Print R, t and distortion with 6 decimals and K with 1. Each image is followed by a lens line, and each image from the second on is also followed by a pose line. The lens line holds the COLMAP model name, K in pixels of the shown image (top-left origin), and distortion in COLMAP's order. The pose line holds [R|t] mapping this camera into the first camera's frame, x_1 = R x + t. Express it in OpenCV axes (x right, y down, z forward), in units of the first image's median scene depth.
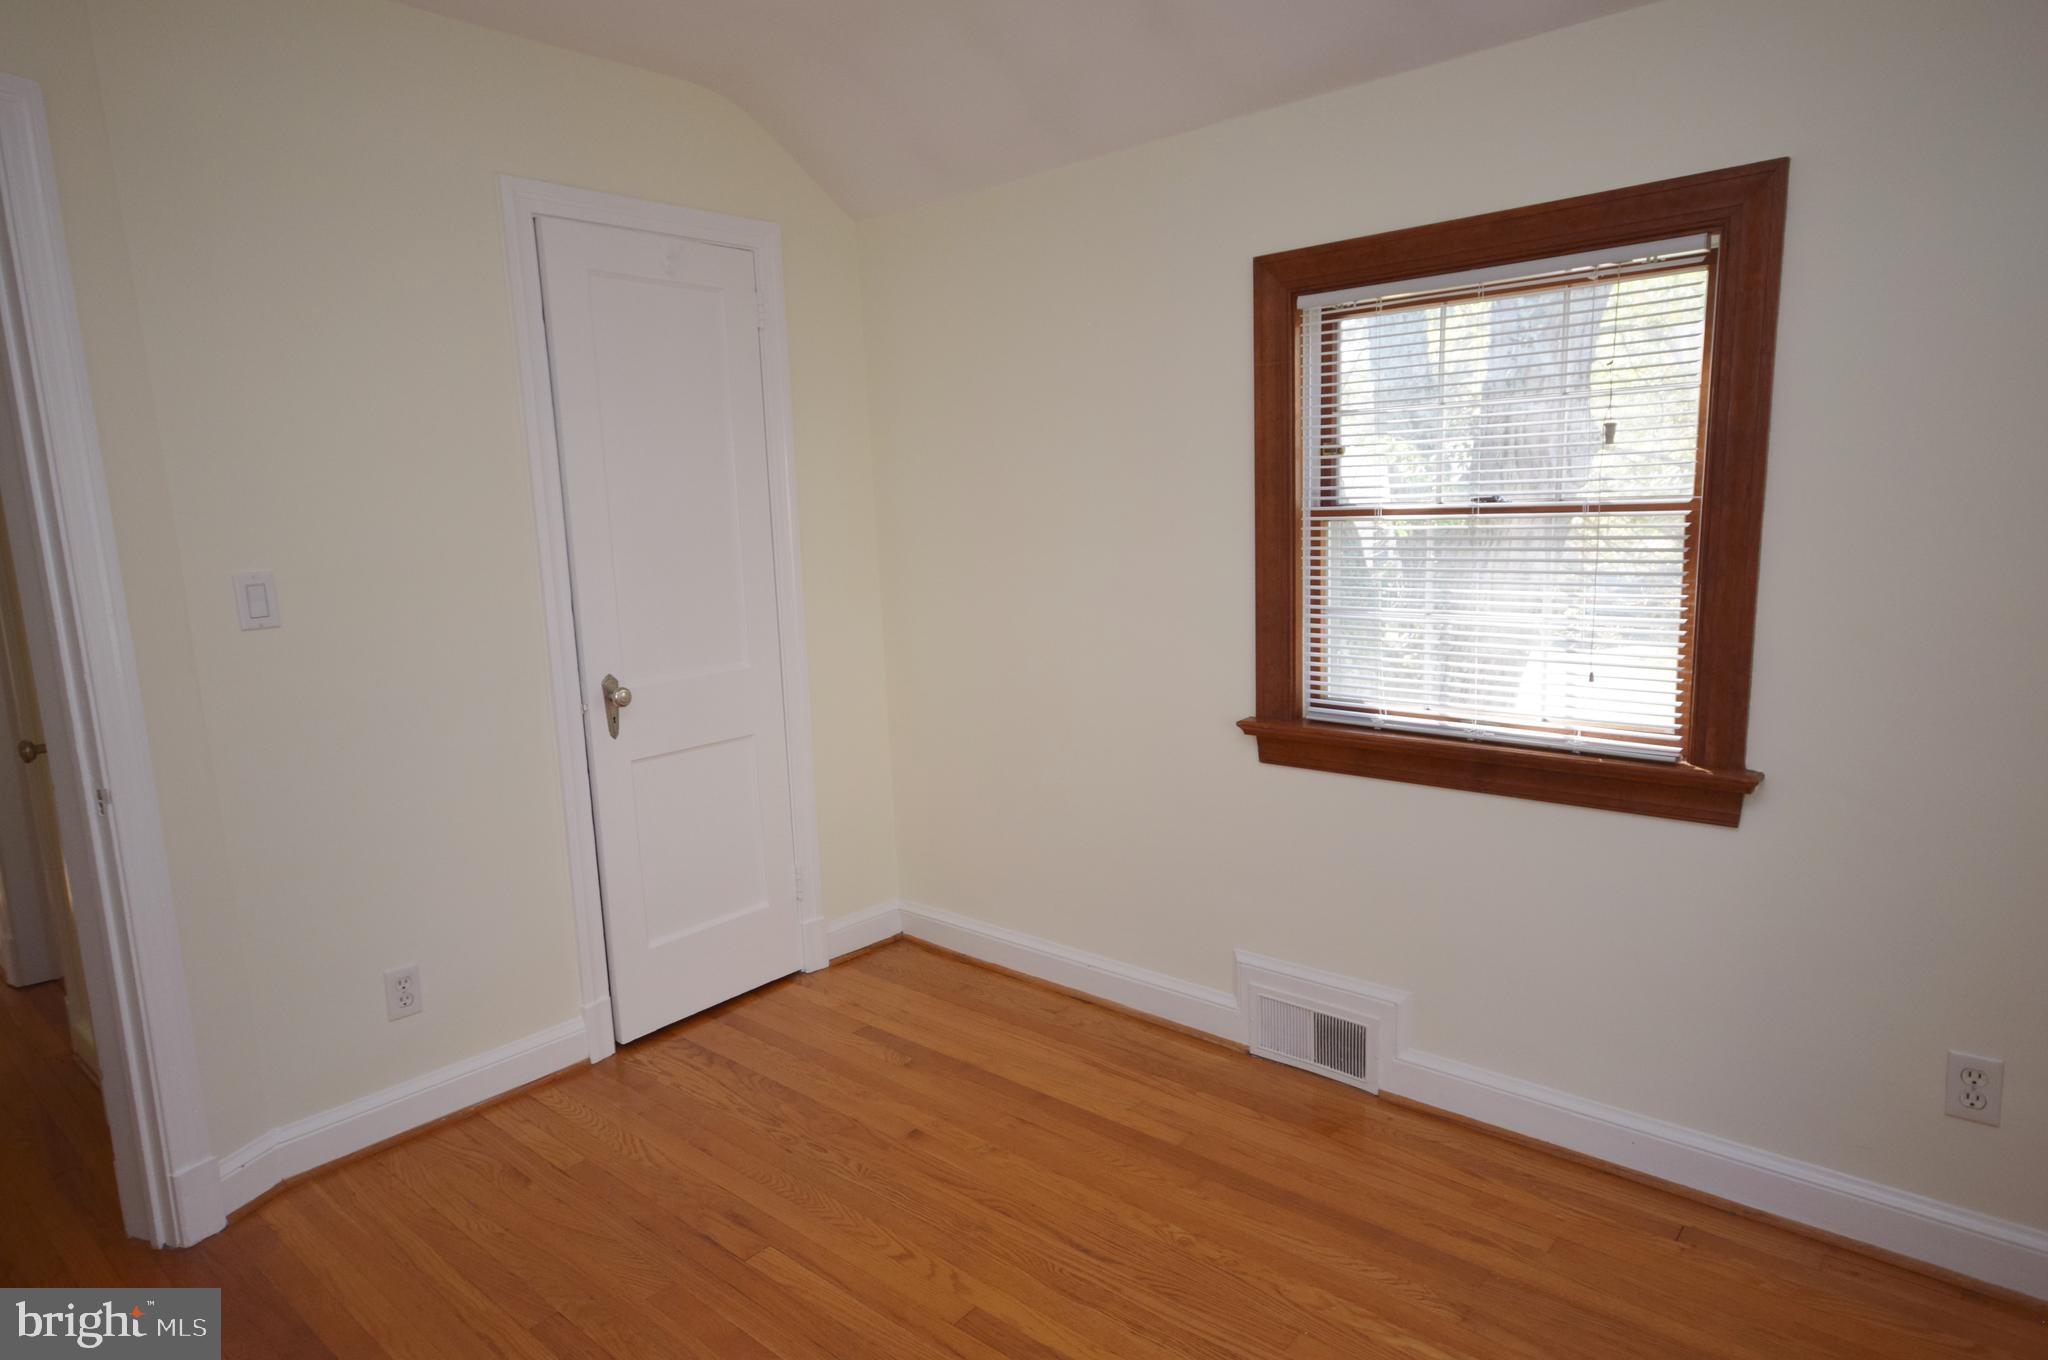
lens RADIAL K [[1176.2, 0, 1024.0], [0, 1176.2, 680.0], [0, 0, 1]] dist [0.002406, 0.001339]
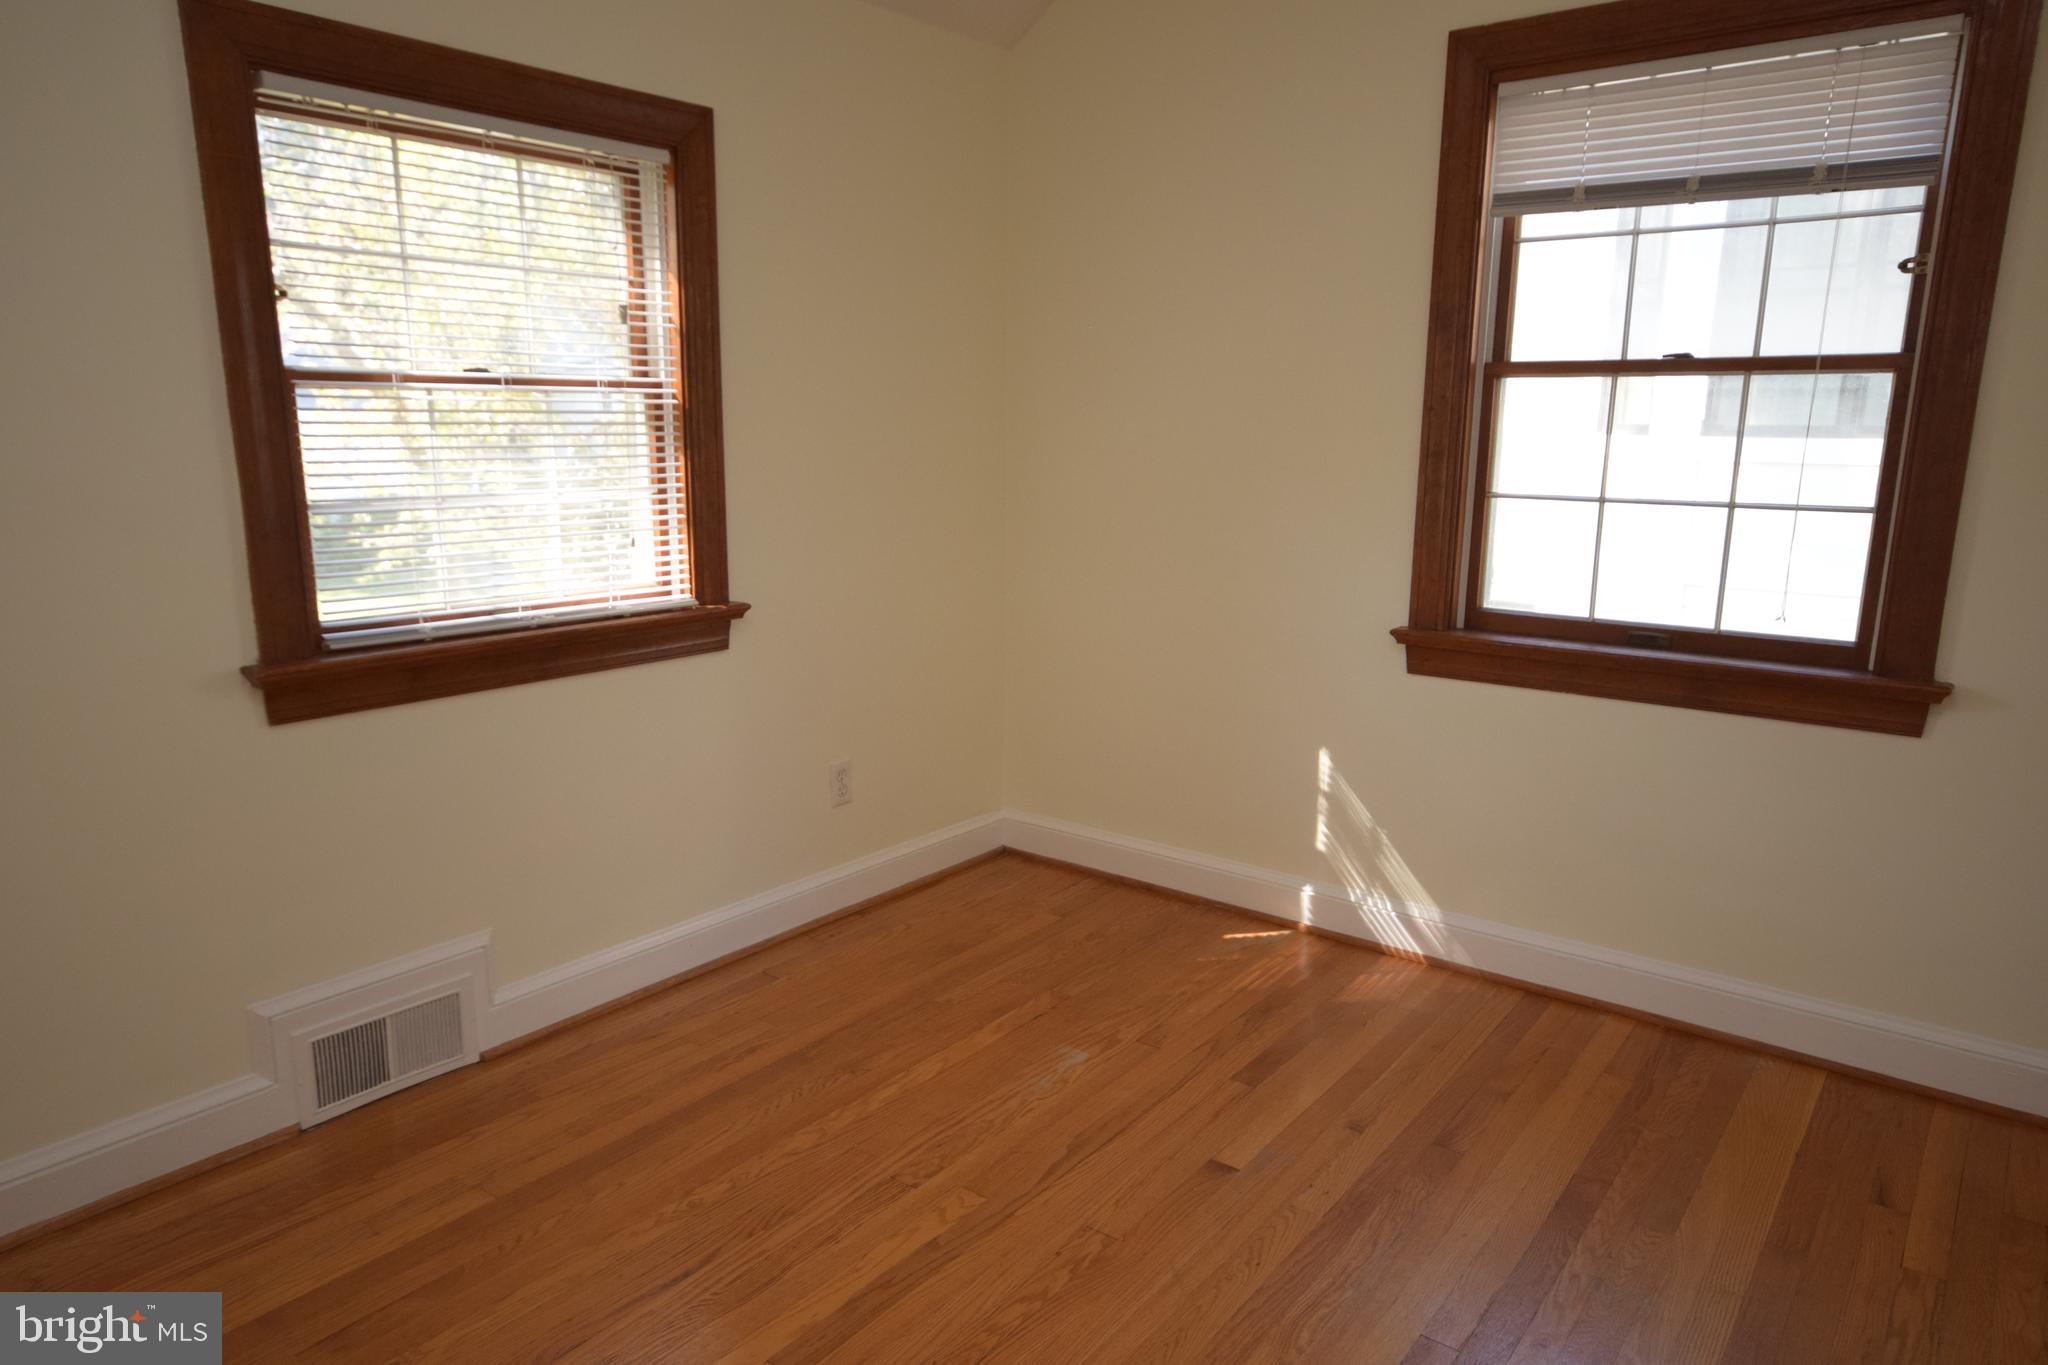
lens RADIAL K [[1368.3, 0, 1024.0], [0, 1368.3, 682.5], [0, 0, 1]] dist [-0.001579, 0.000748]
pose [[-0.072793, -0.166879, 0.983287, -0.531486], [0.135953, 0.975039, 0.175544, -0.032402], [-0.988037, 0.146460, -0.048289, 0.482825]]
